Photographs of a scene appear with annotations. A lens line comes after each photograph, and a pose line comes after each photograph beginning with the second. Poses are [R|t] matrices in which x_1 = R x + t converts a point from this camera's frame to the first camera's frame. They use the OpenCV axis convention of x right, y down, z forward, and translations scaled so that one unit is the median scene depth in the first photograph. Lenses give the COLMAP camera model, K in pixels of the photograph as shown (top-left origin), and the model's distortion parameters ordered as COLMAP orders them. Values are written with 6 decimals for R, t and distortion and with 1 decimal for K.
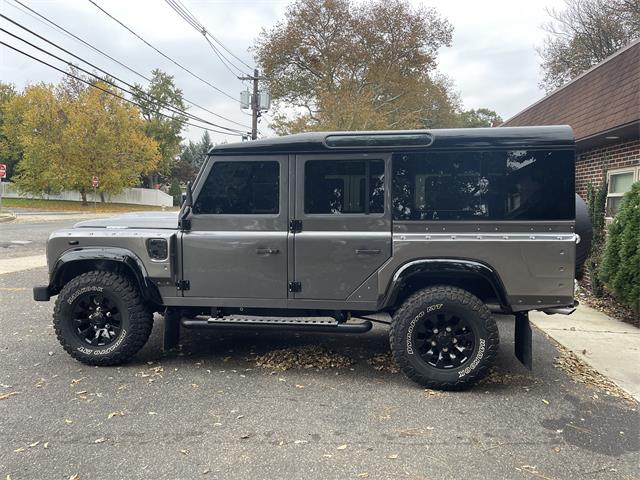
lens RADIAL K [[541.5, 0, 322.4], [0, 541.5, 242.7], [0, 0, 1]] dist [0.038493, -0.043440]
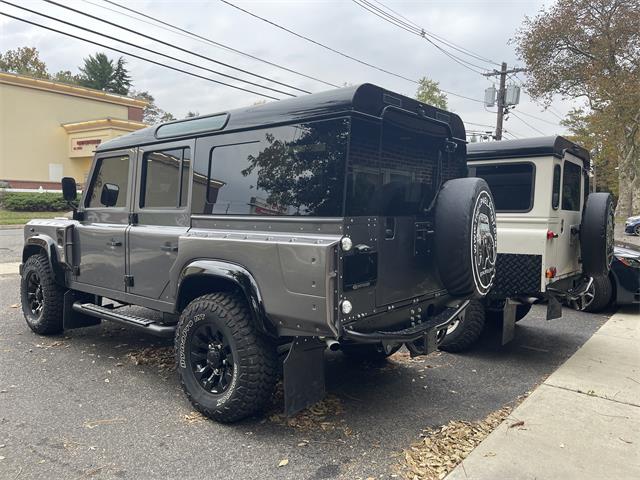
lens RADIAL K [[541.5, 0, 328.8], [0, 541.5, 235.8], [0, 0, 1]] dist [0.038493, -0.043440]
pose [[0.808753, 0.035801, -0.587058, 0.233572], [-0.051631, 0.998614, -0.010231, -0.002627], [0.585878, 0.038585, 0.809480, 0.114670]]
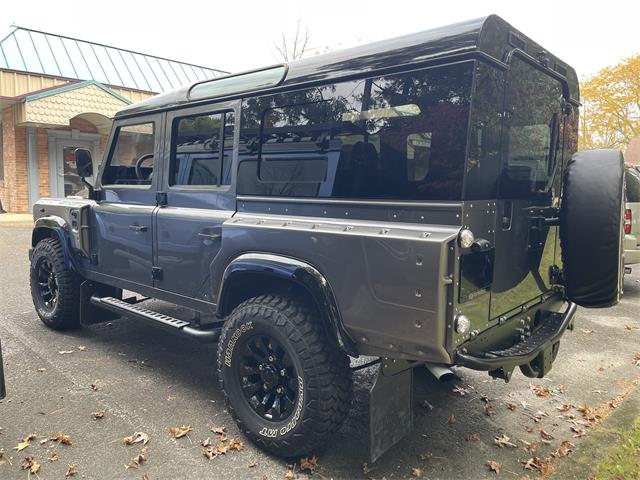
lens RADIAL K [[527.5, 0, 318.0], [0, 527.5, 245.8], [0, 0, 1]] dist [0.031654, -0.053258]
pose [[0.795743, 0.079854, -0.600347, 0.177624], [-0.060691, 0.996794, 0.052142, -0.004868], [0.602586, -0.005055, 0.798038, 0.142063]]
